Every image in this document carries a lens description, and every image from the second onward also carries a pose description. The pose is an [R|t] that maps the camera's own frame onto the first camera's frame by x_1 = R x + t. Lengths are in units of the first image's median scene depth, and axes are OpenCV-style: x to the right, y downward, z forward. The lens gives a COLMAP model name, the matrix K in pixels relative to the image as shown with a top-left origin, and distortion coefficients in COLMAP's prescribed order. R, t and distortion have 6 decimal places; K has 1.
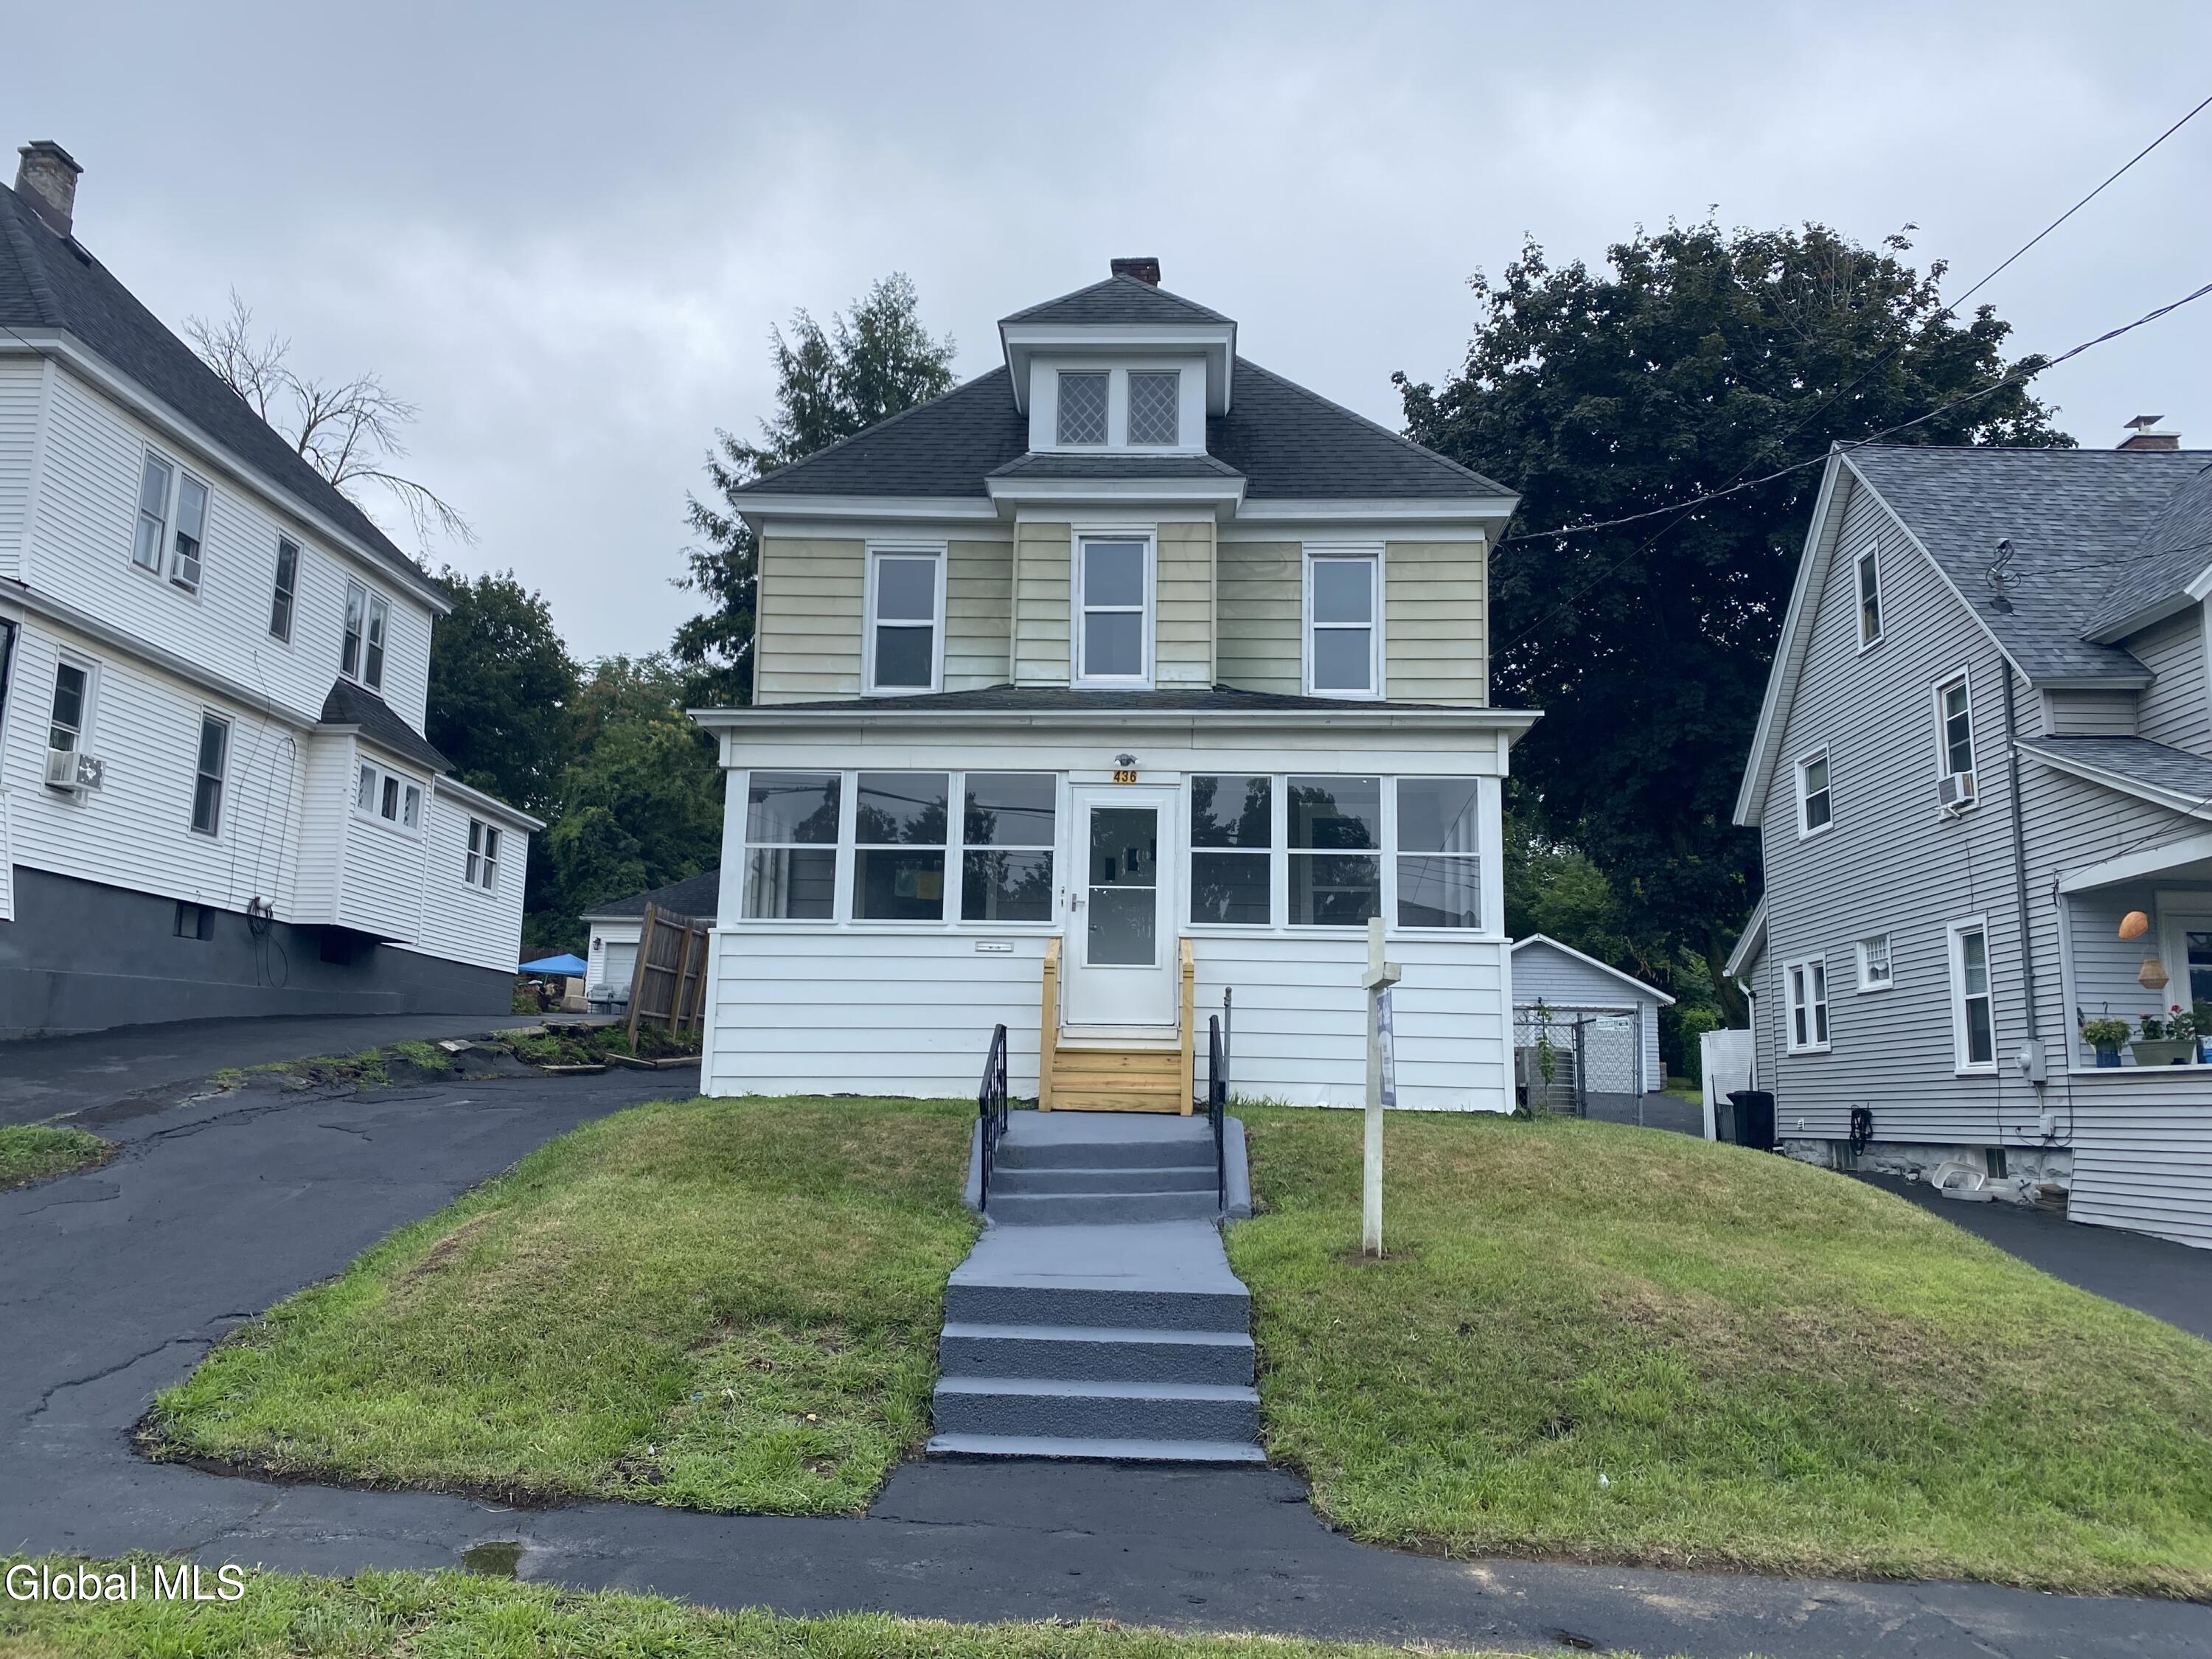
lens RADIAL K [[1694.8, 0, 1102.6], [0, 1694.8, 834.8], [0, 0, 1]] dist [0.018591, -0.035765]
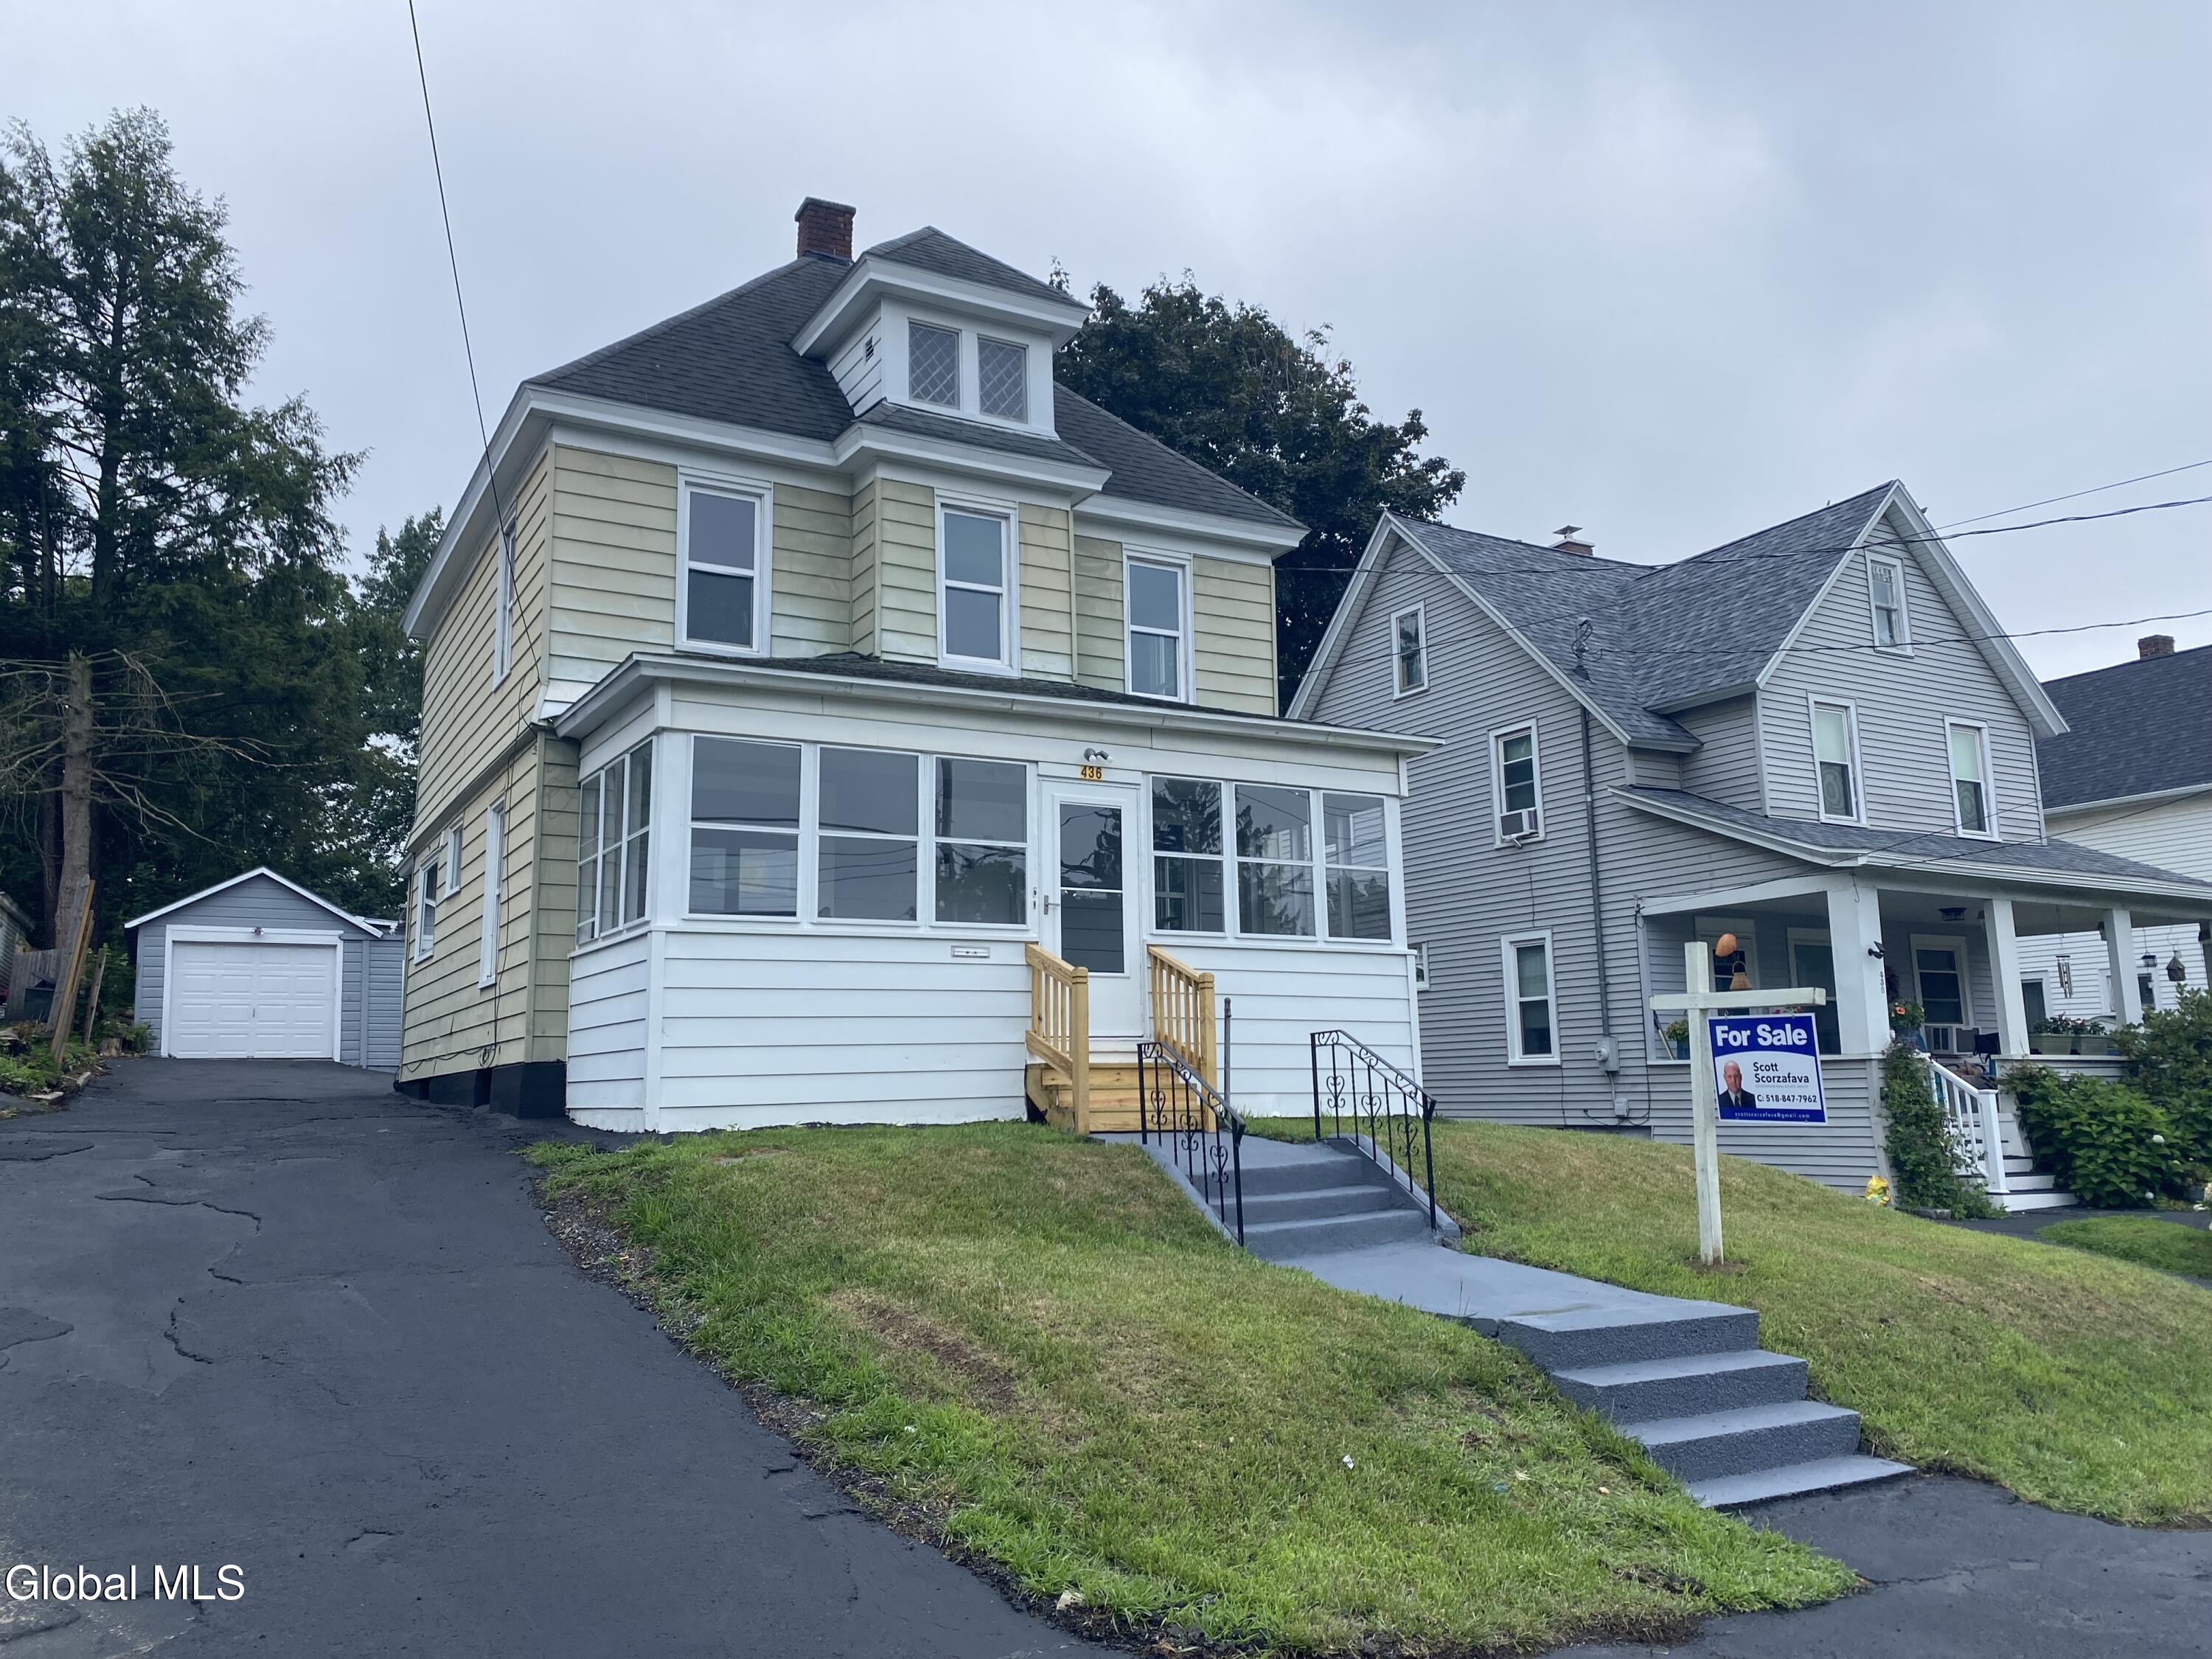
lens RADIAL K [[1694.8, 0, 1118.9], [0, 1694.8, 787.7], [0, 0, 1]] dist [0.018591, -0.035765]
pose [[0.848723, 0.063875, 0.524965, -0.399153], [-0.053360, 0.997956, -0.035158, 0.005508], [-0.526138, 0.001827, 0.850397, 0.161971]]
